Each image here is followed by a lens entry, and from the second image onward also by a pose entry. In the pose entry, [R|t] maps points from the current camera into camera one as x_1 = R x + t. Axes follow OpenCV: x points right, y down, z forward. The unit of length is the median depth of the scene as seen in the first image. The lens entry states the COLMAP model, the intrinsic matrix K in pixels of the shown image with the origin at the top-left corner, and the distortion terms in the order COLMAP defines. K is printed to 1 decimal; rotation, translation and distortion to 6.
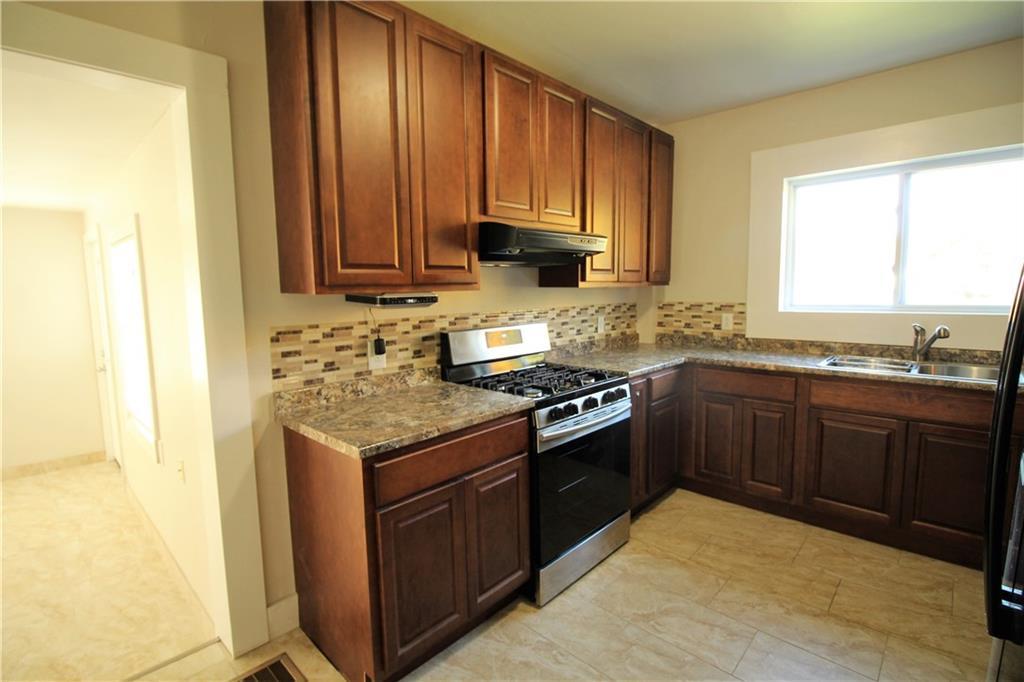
lens RADIAL K [[479.4, 0, 511.5], [0, 479.4, 336.7], [0, 0, 1]] dist [-0.006493, -0.000937]
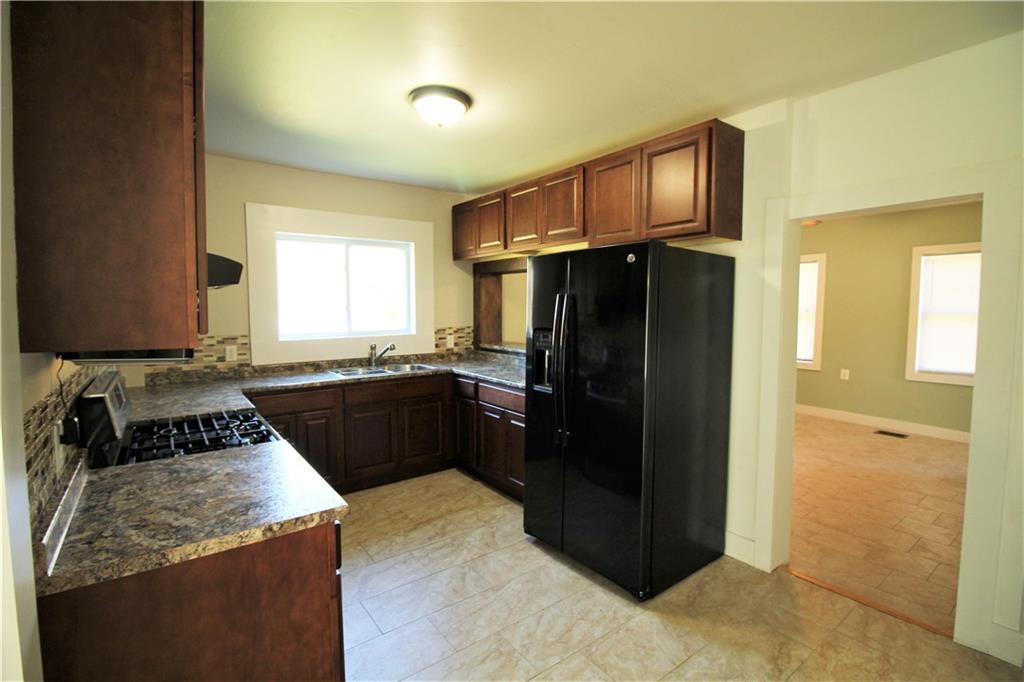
lens RADIAL K [[479.4, 0, 511.3], [0, 479.4, 340.9], [0, 0, 1]] dist [-0.006493, -0.000937]
pose [[0.169697, -0.055154, 0.983952, -0.527629], [0.100053, 0.994238, 0.038475, -0.040564], [-0.980404, 0.091918, 0.174238, 0.222595]]
